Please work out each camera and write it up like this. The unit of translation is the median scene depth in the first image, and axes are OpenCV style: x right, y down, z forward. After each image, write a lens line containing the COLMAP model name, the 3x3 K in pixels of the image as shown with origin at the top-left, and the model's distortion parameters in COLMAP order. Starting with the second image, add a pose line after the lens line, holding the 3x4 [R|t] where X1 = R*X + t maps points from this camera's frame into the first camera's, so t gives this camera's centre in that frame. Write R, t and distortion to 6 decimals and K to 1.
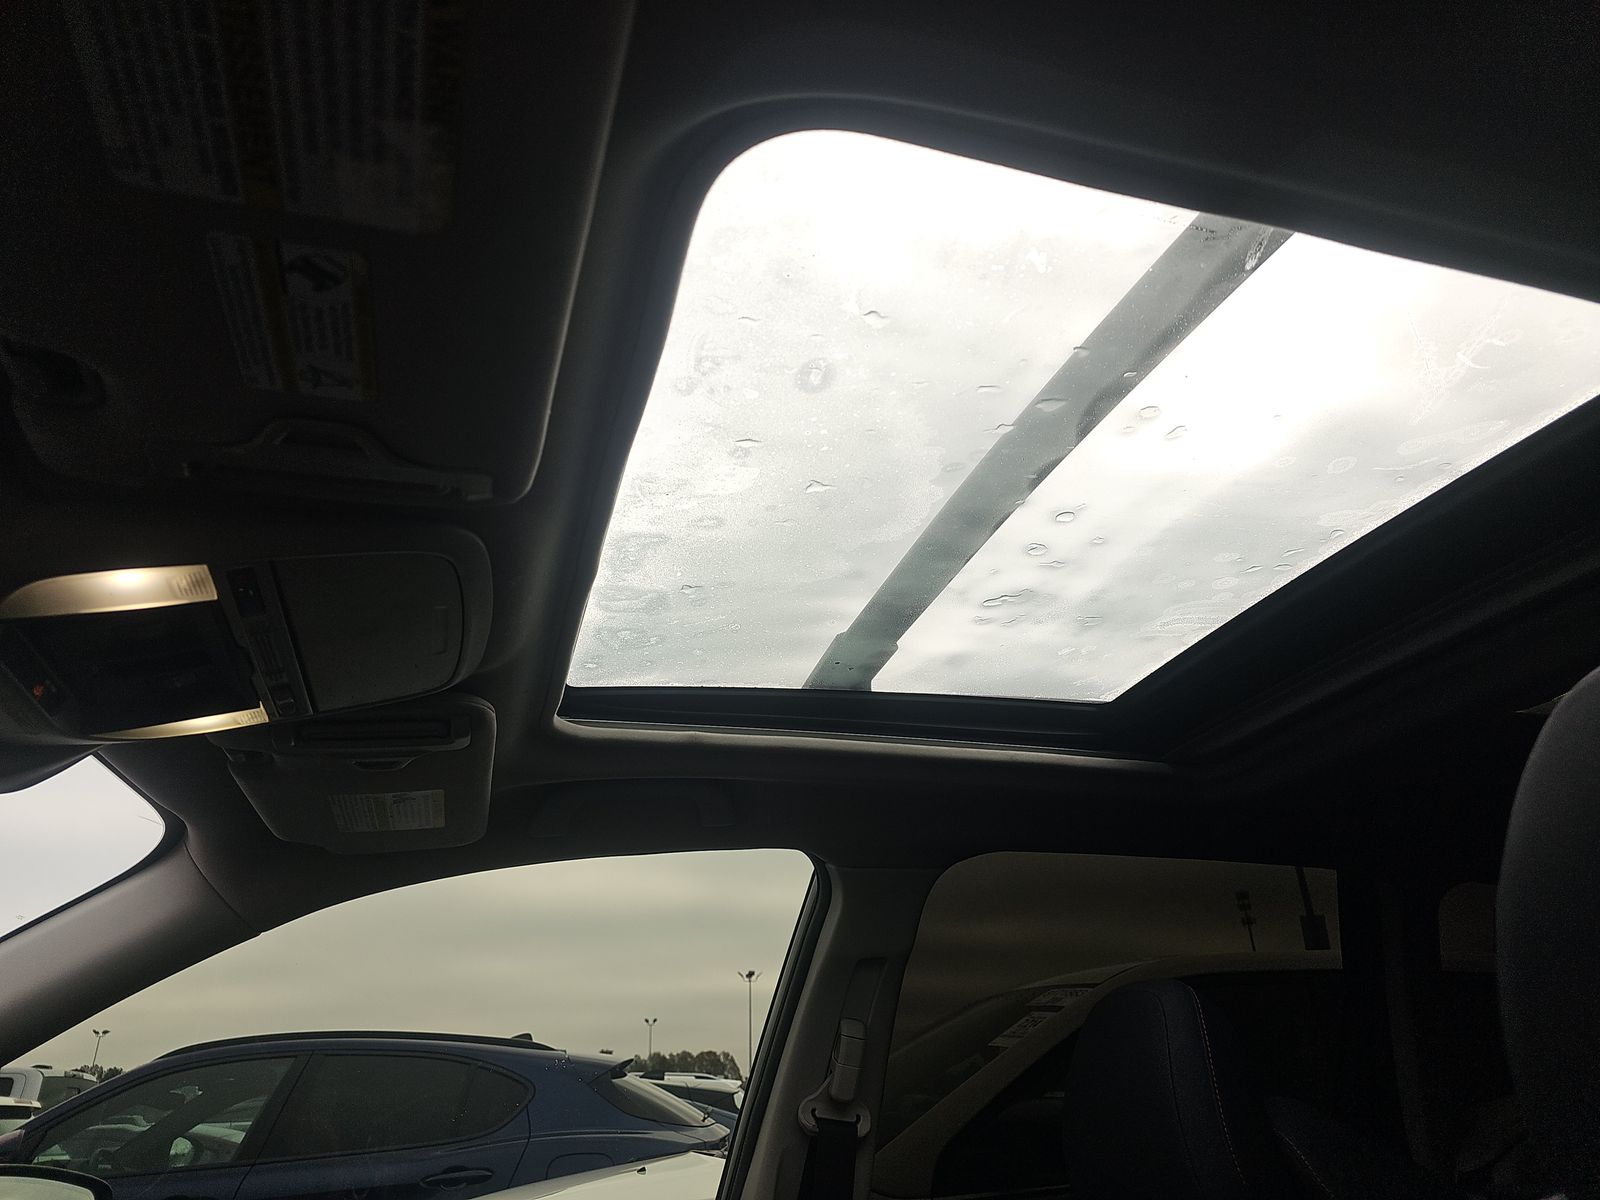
lens RADIAL K [[1076.6, 0, 800.0], [0, 1076.6, 600.0], [0, 0, 1]] dist [0.041504, -0.066251]
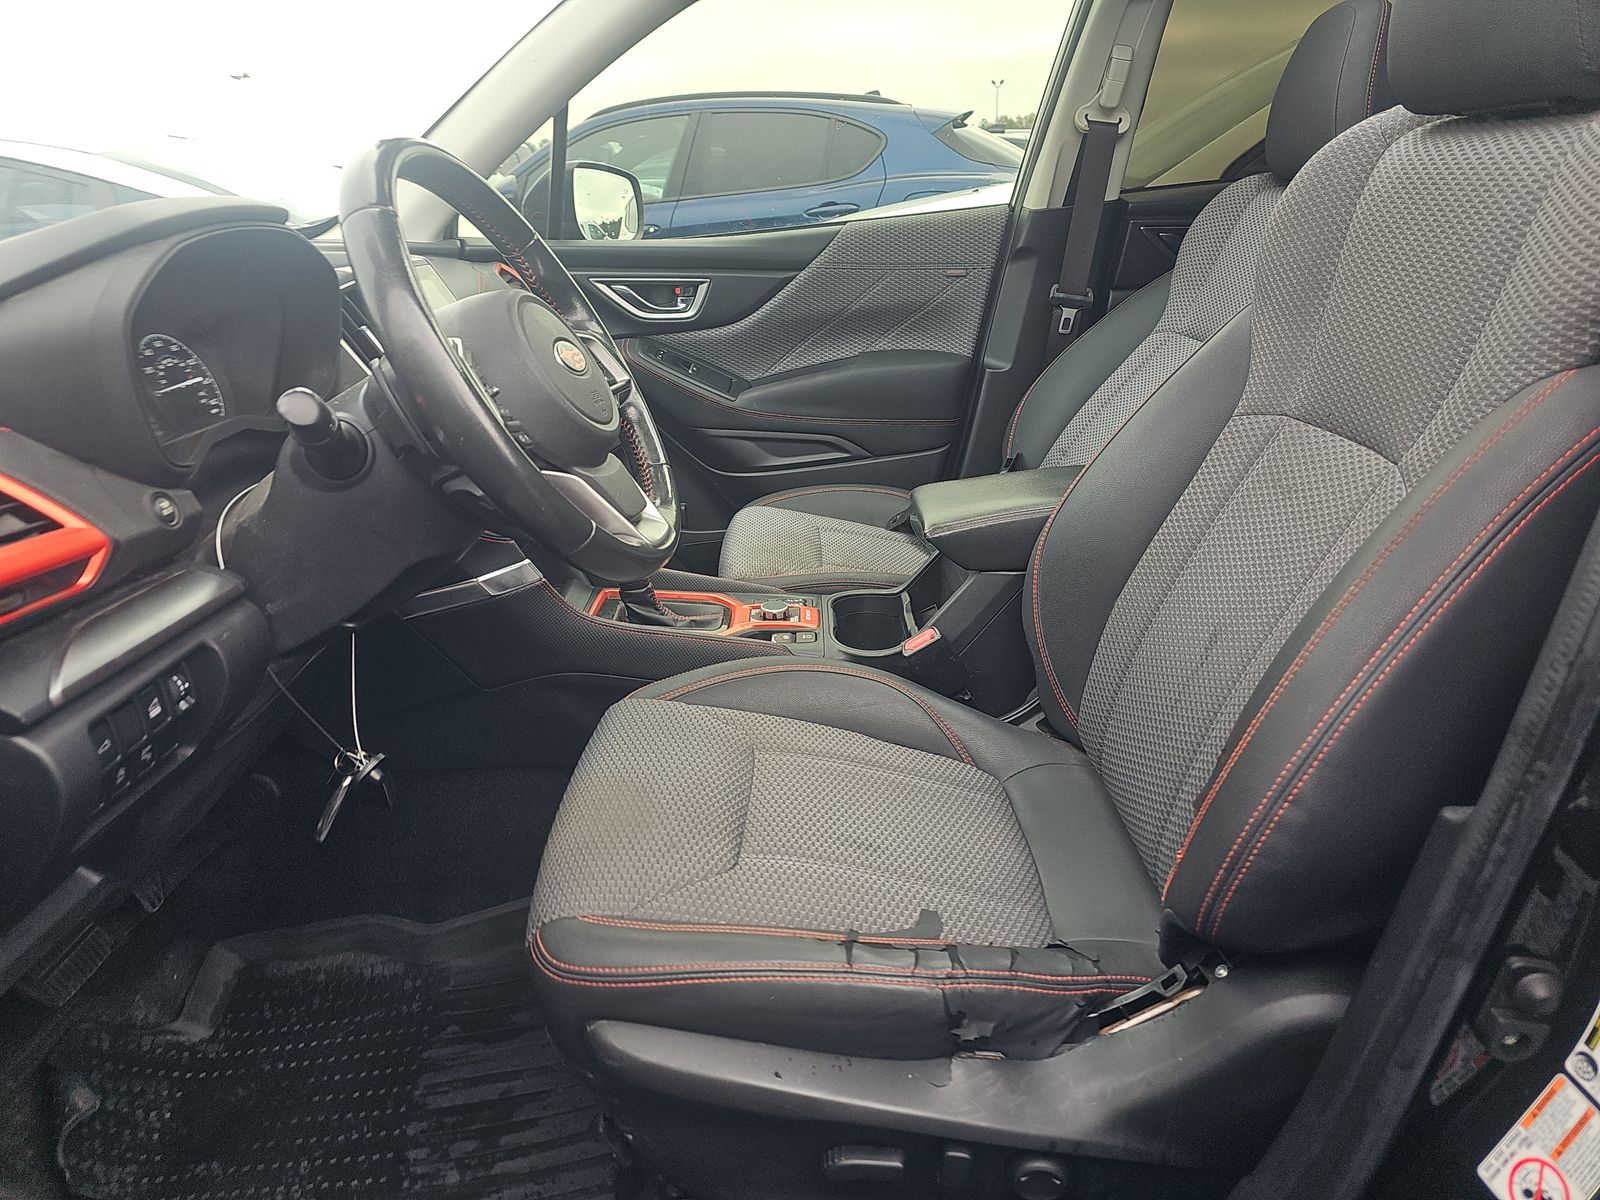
lens RADIAL K [[1076.6, 0, 800.0], [0, 1076.6, 600.0], [0, 0, 1]] dist [0.041504, -0.066251]
pose [[0.957192, 0.091469, -0.274622, 0.049254], [0.137226, 0.691959, 0.708774, -0.065764], [0.254858, -0.716118, 0.649786, -0.217984]]
